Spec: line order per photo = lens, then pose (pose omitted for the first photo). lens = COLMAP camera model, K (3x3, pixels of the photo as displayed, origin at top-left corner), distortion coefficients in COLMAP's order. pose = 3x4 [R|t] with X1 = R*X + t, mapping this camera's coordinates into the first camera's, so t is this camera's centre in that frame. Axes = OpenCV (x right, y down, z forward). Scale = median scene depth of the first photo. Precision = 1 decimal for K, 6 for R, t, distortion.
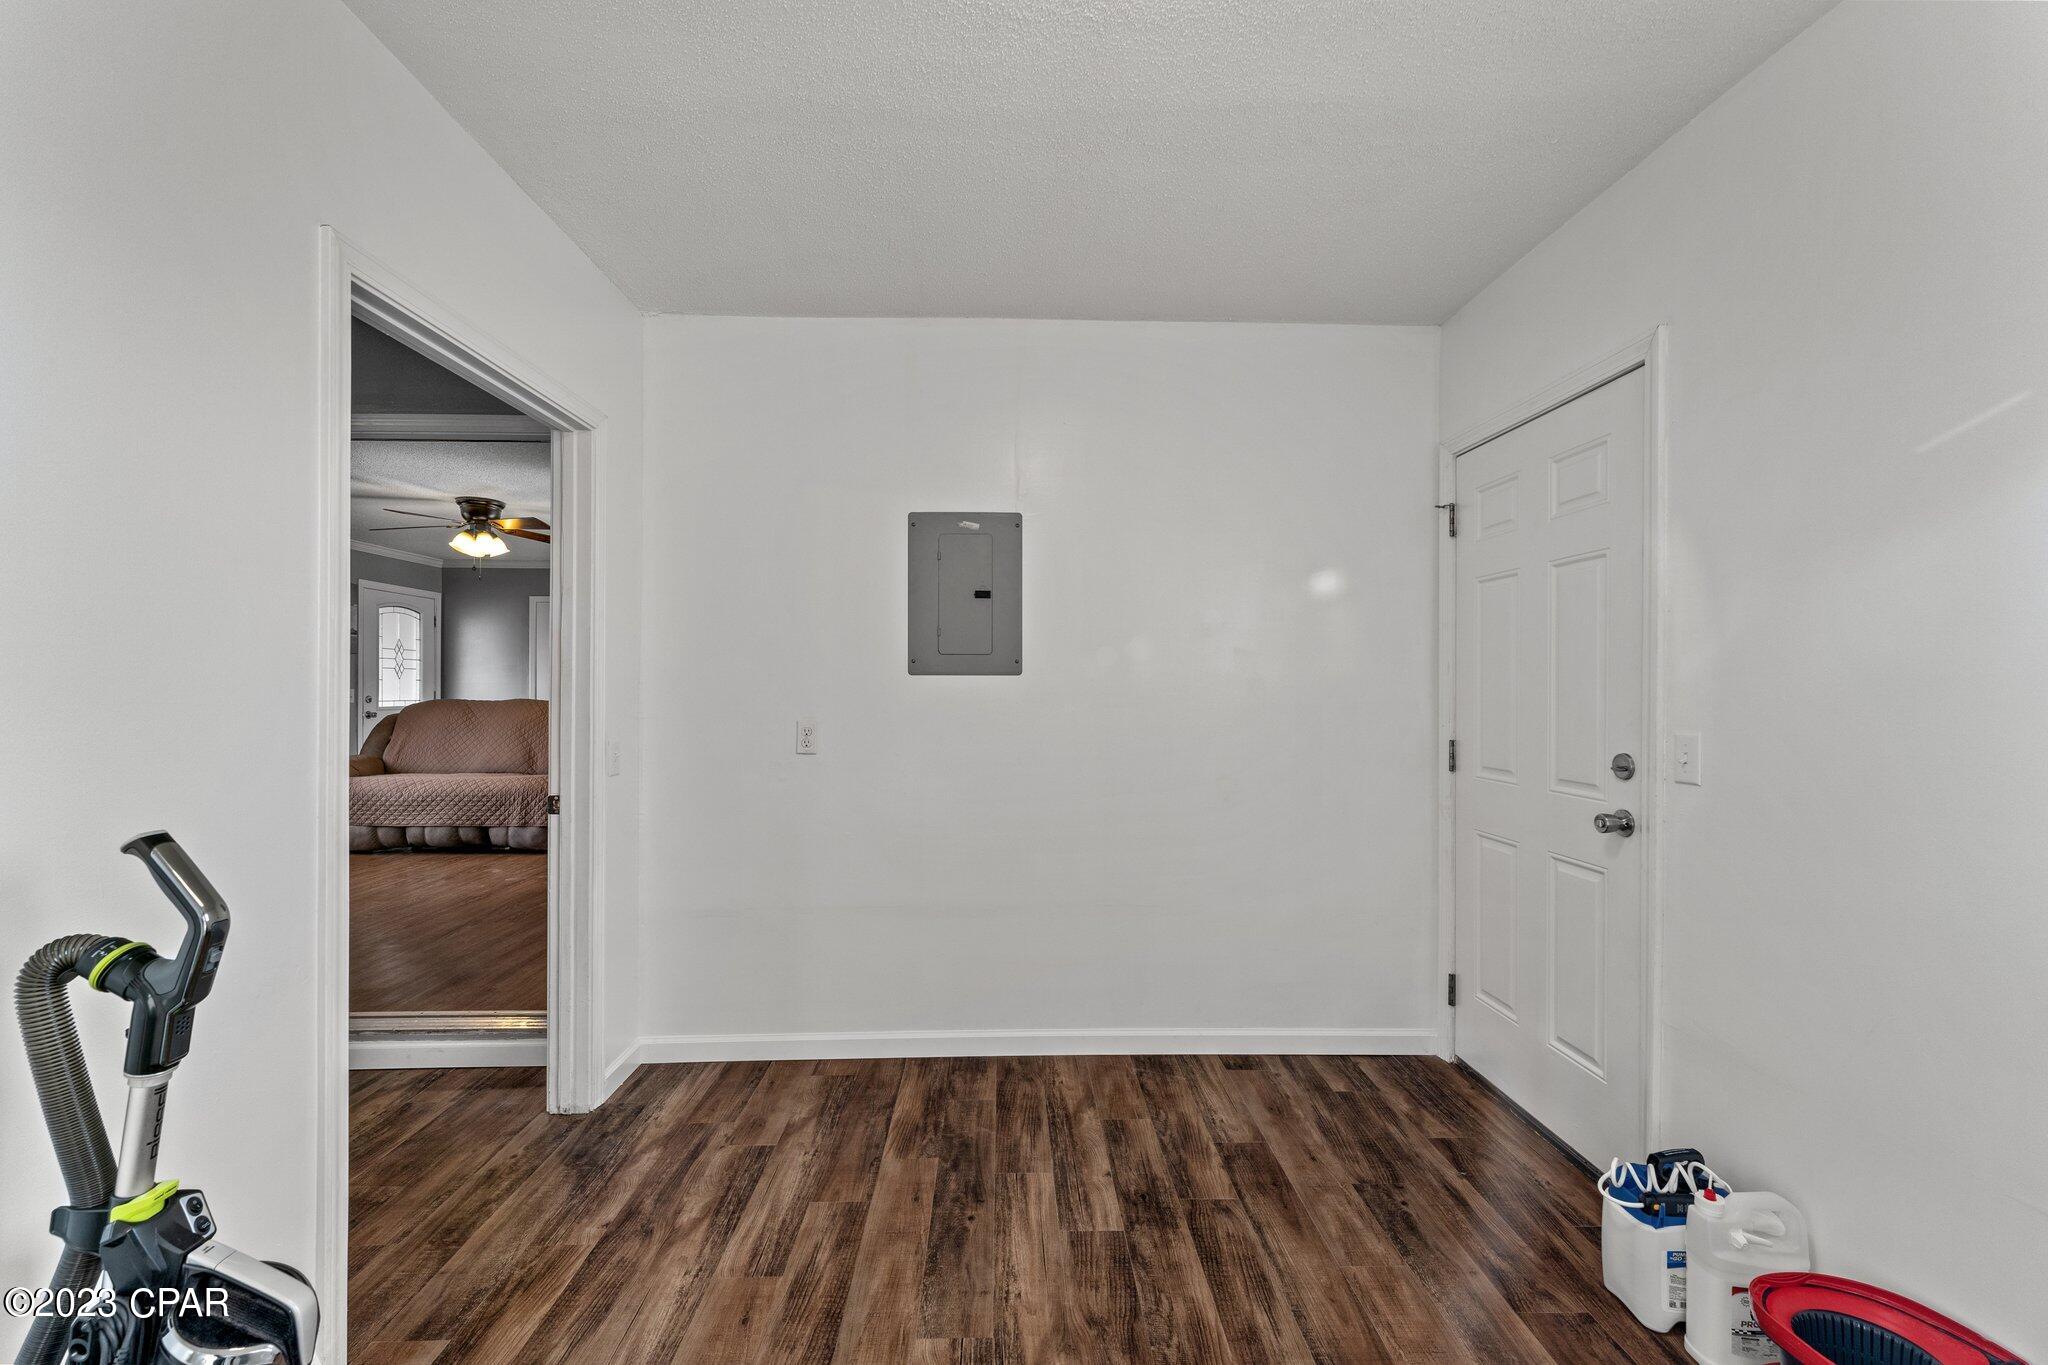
lens RADIAL K [[816.6, 0, 1022.1], [0, 816.6, 688.0], [0, 0, 1]] dist [0.000925, -0.000259]
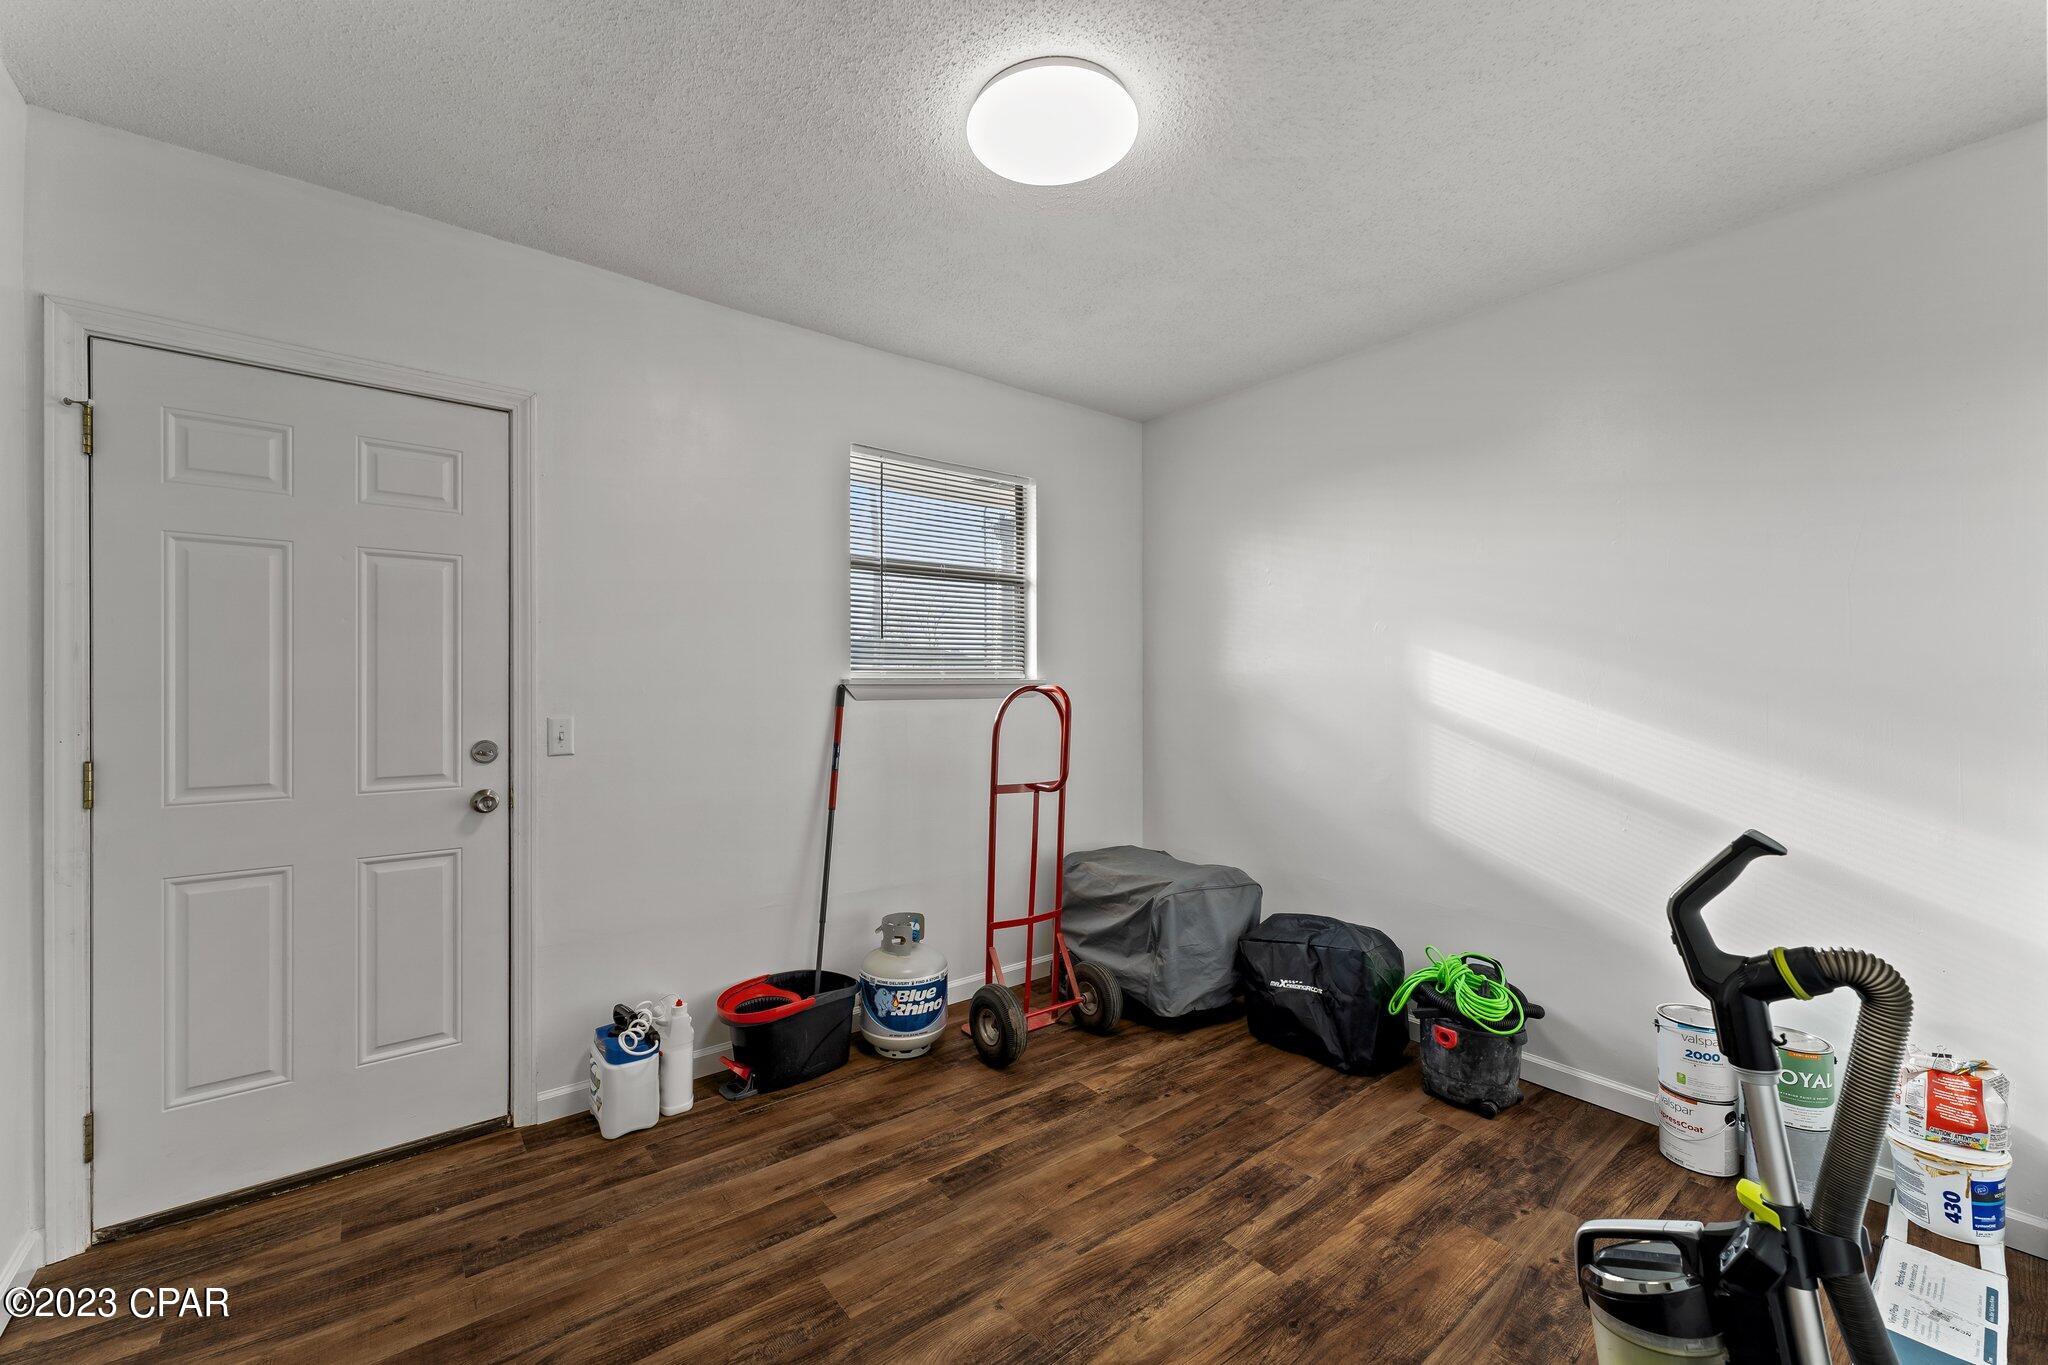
lens RADIAL K [[816.6, 0, 1011.3], [0, 816.6, 682.2], [0, 0, 1]] dist [0.000925, -0.000259]
pose [[-0.595035, -0.002377, 0.803697, -0.628726], [-0.002324, 0.999997, 0.001237, -0.004481], [-0.803697, -0.001132, -0.595038, 1.104138]]
